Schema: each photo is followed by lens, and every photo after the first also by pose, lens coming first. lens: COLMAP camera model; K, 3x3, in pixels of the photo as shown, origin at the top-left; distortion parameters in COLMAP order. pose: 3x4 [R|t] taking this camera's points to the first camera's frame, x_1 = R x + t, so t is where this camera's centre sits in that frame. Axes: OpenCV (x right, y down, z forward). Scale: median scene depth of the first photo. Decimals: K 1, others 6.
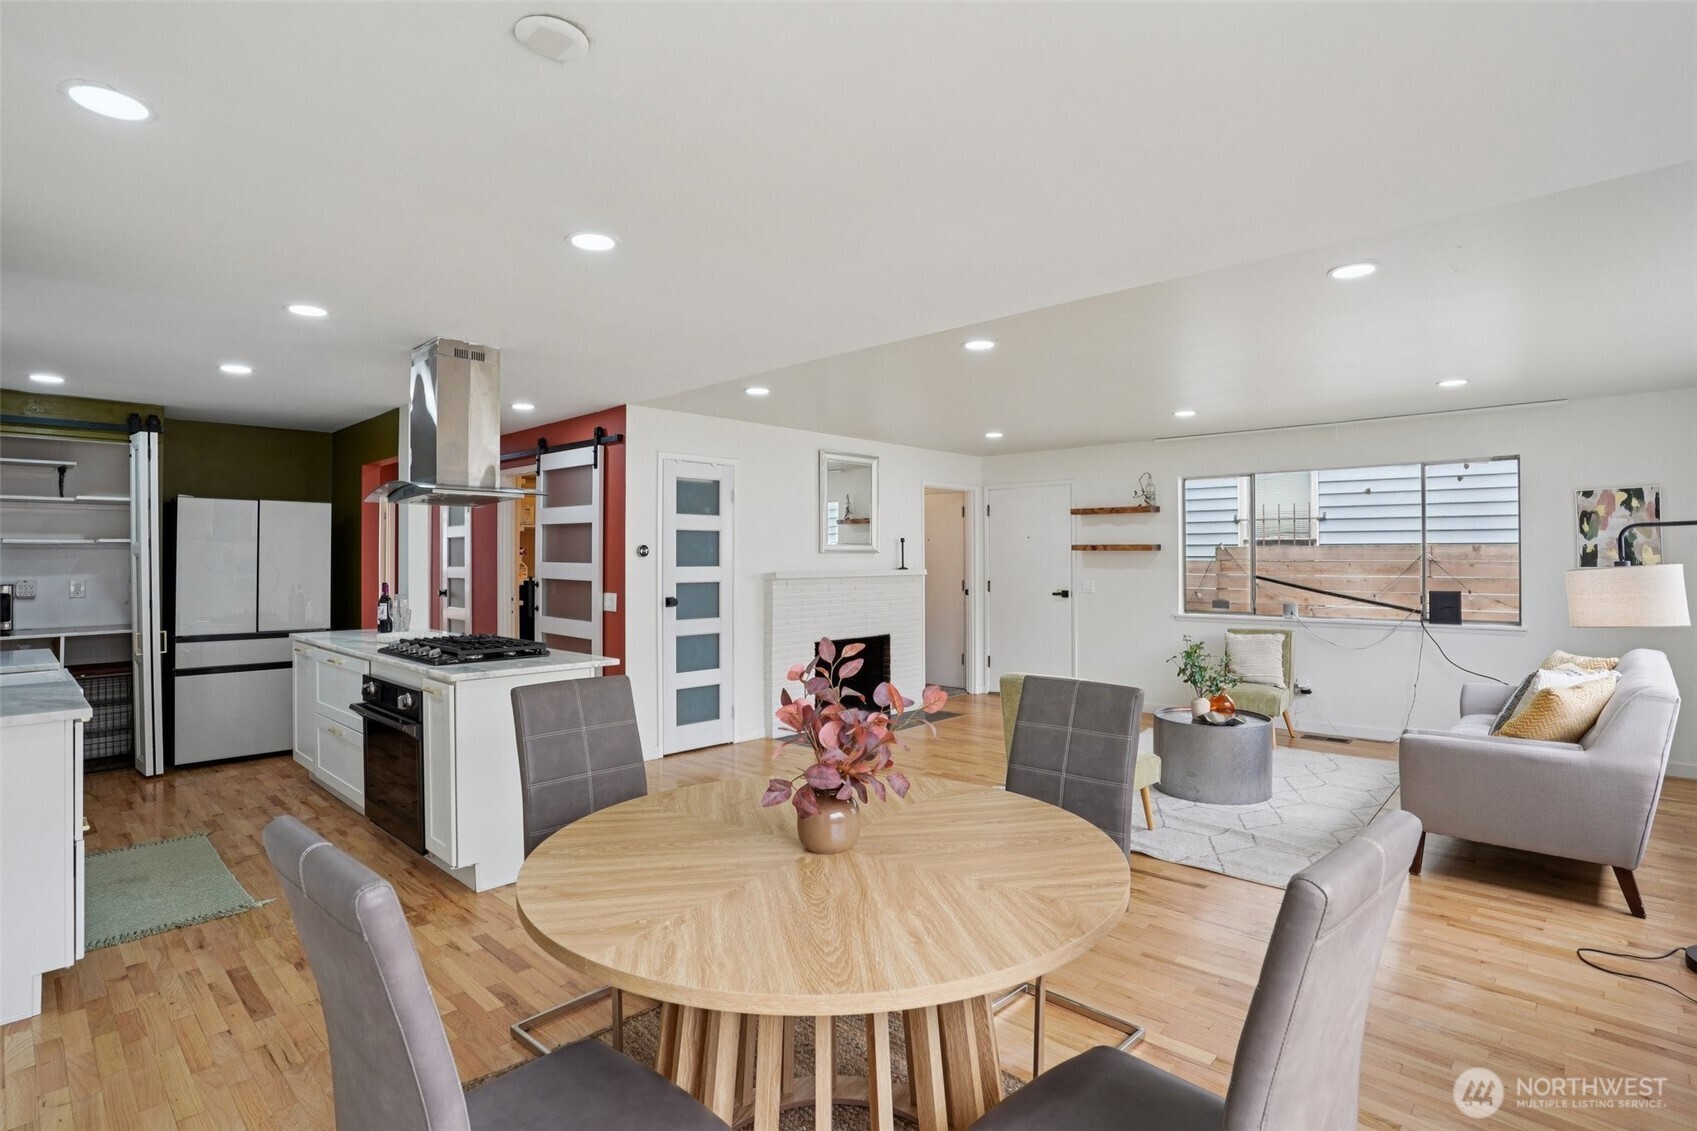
lens RADIAL K [[843.9, 0, 846.2], [0, 843.9, 545.5], [0, 0, 1]] dist [-0.085814, 0.043171]
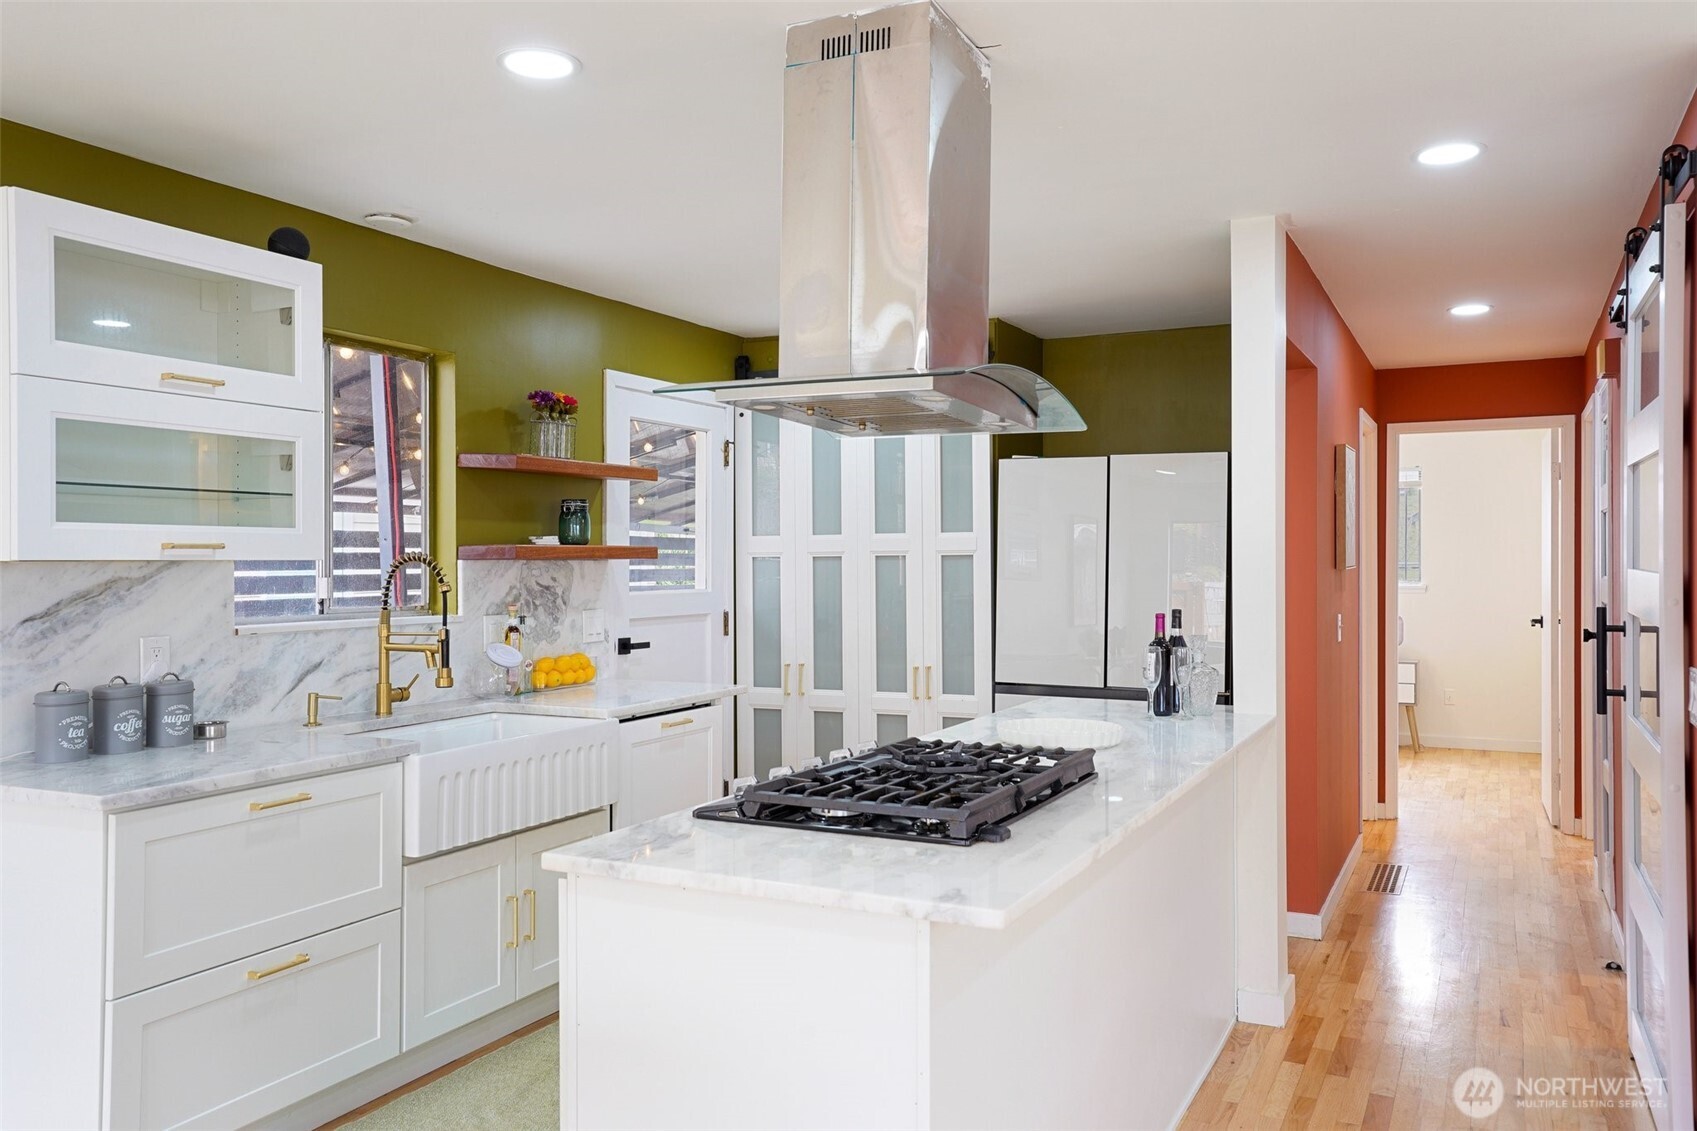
lens RADIAL K [[1307.5, 0, 845.2], [0, 1307.5, 557.7], [0, 0, 1]] dist [0.003741, 0.092180]
pose [[0.289313, 0.001799, -0.957233, 0.098003], [0.015057, 0.999866, 0.006430, 0.007323], [0.957116, -0.016274, 0.289247, 0.555638]]
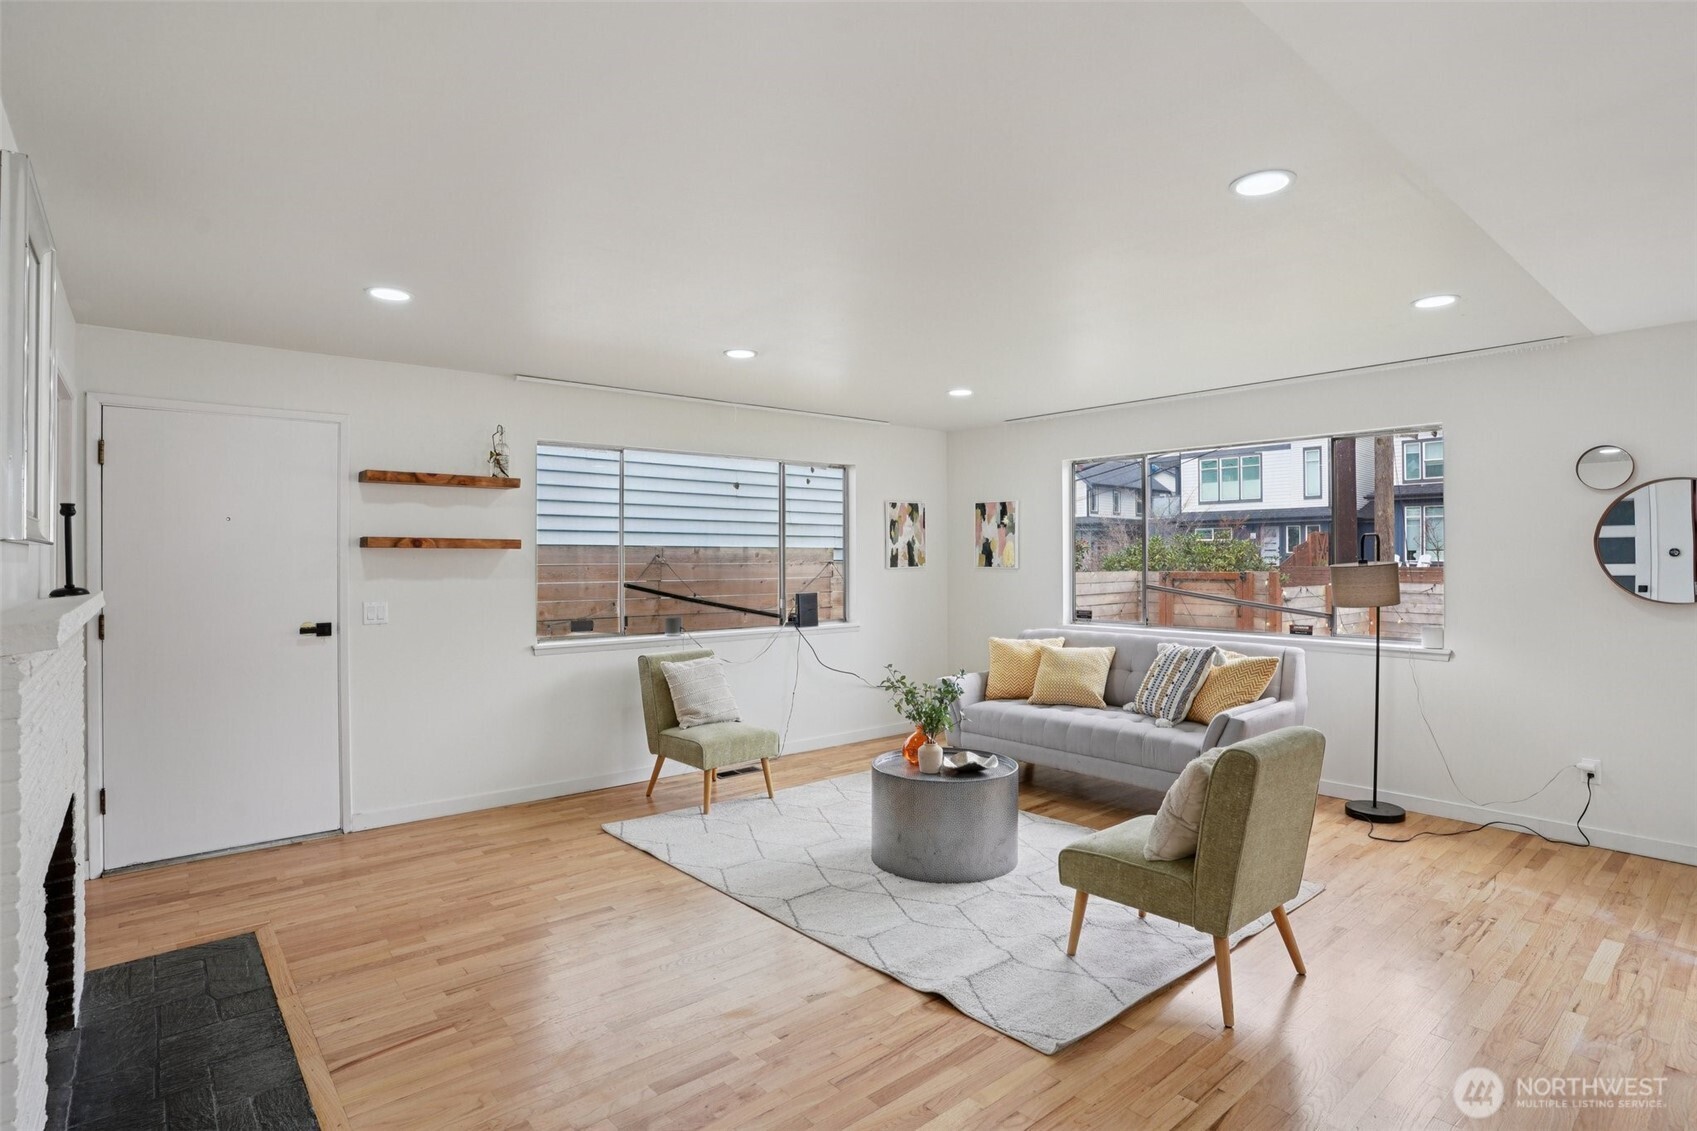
lens RADIAL K [[859.4, 0, 845.7], [0, 859.4, 562.1], [0, 0, 1]] dist [-0.082253, 0.045396]
pose [[0.106249, -0.000351, 0.994340, -0.307845], [-0.012314, 0.999923, 0.001669, 0.015137], [-0.994263, -0.012422, 0.106236, 0.858311]]
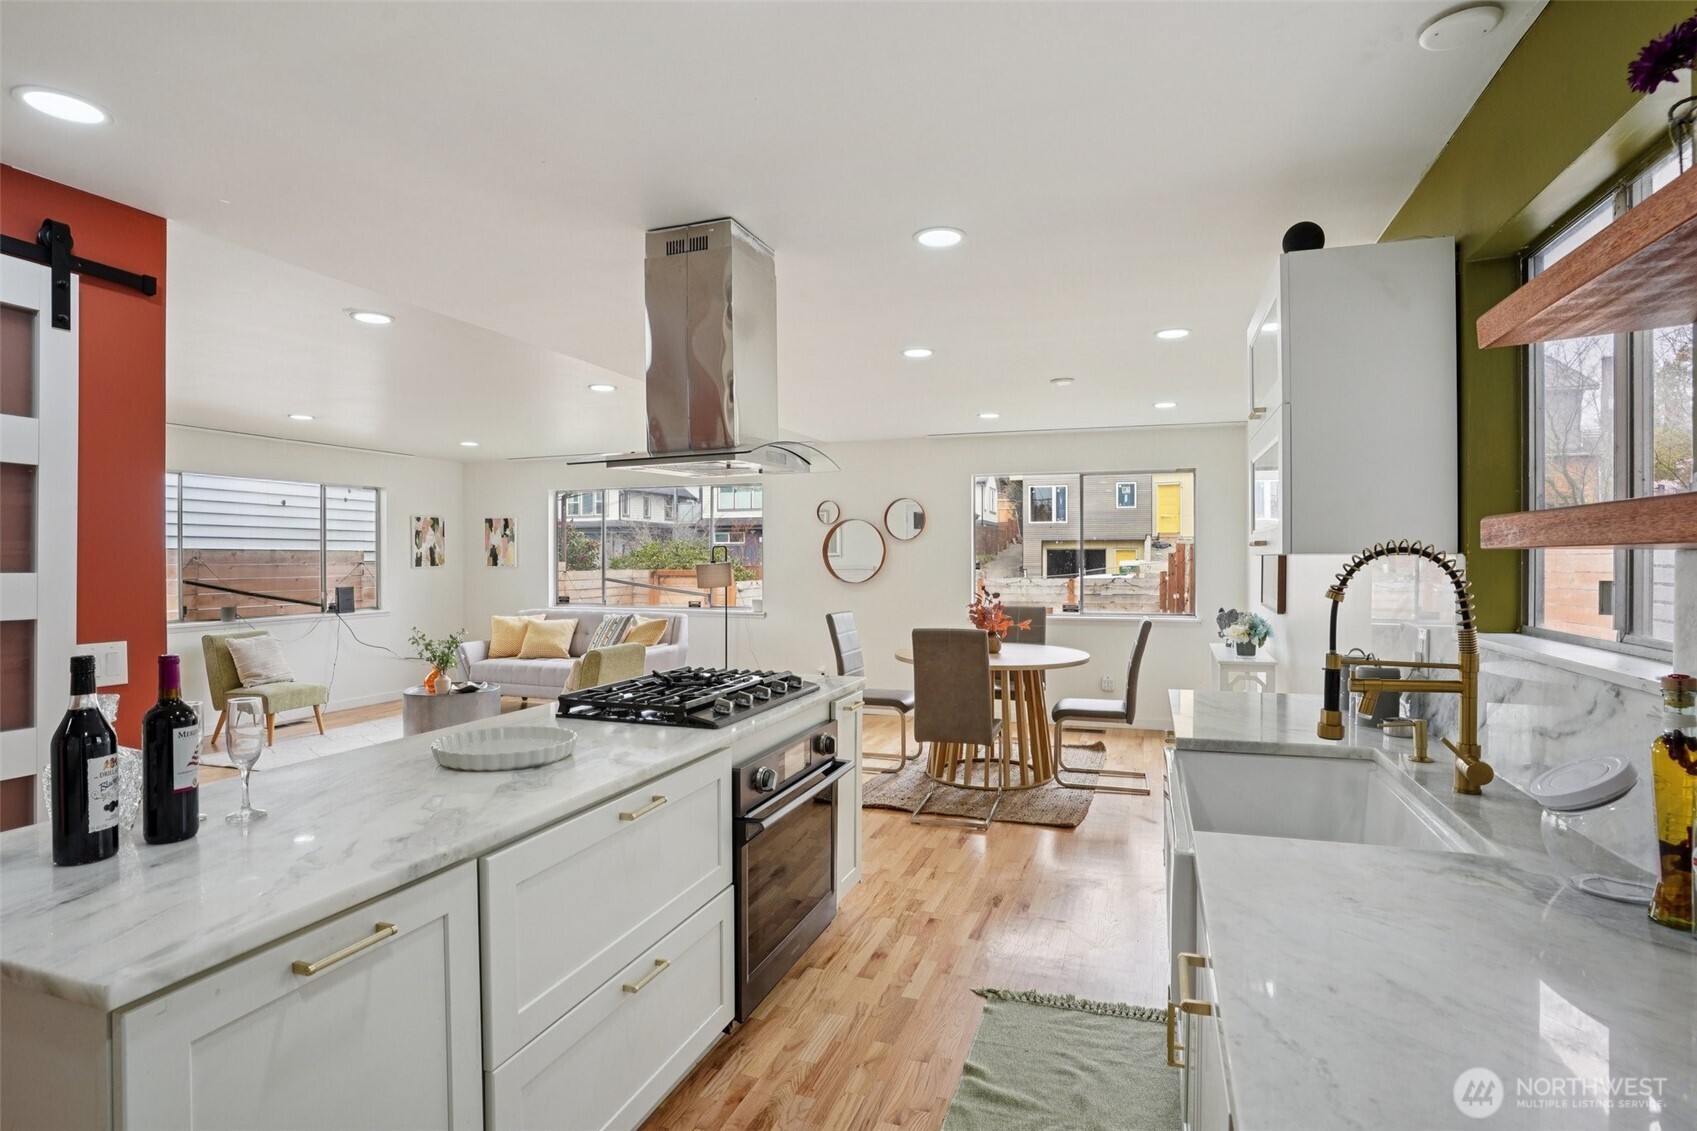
lens RADIAL K [[859.4, 0, 845.7], [0, 859.4, 562.1], [0, 0, 1]] dist [-0.082253, 0.045396]
pose [[-0.402909, 0.000466, 0.915240, -0.804481], [-0.009672, 0.999942, -0.004767, 0.014900], [-0.915189, -0.010773, -0.402881, 0.827244]]
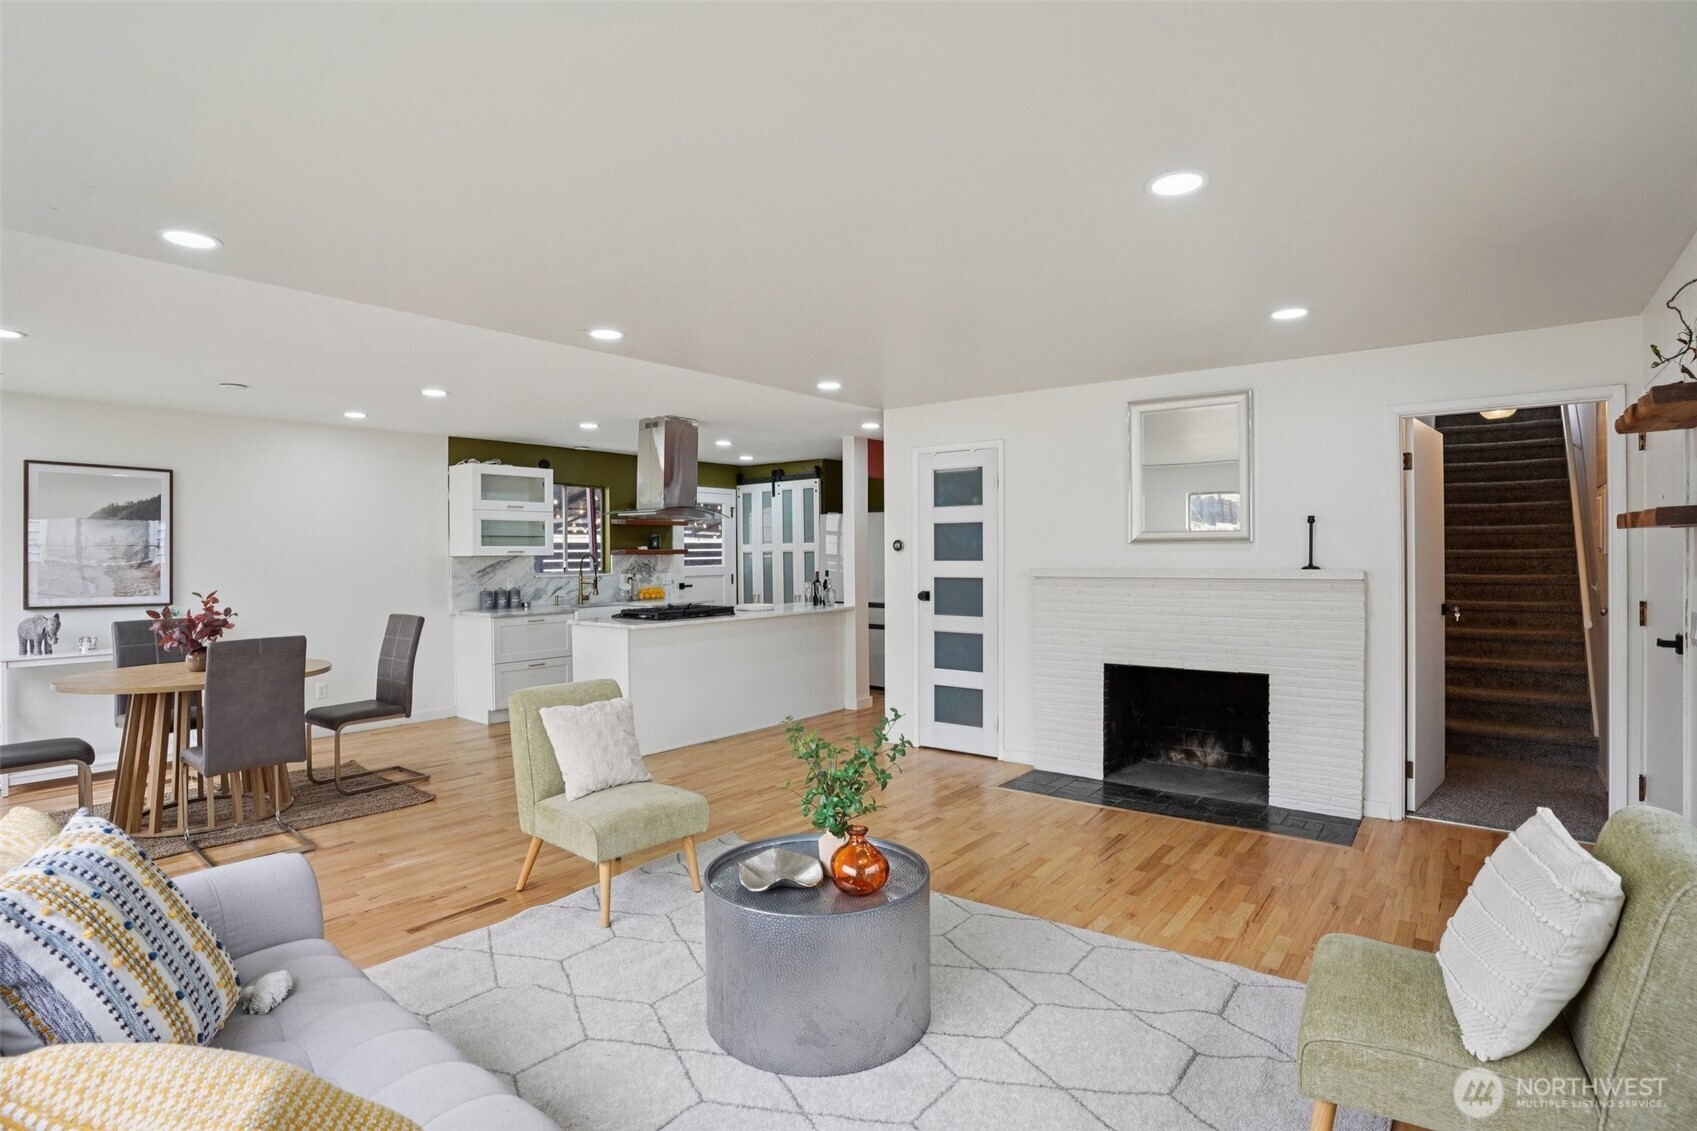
lens RADIAL K [[847.7, 0, 846.4], [0, 847.7, 560.7], [0, 0, 1]] dist [-0.082702, 0.042920]
pose [[0.098865, 0.011894, -0.995030, 0.804736], [0.023053, 0.999633, 0.014239, 0.008967], [0.994834, -0.024346, 0.098554, 0.825409]]
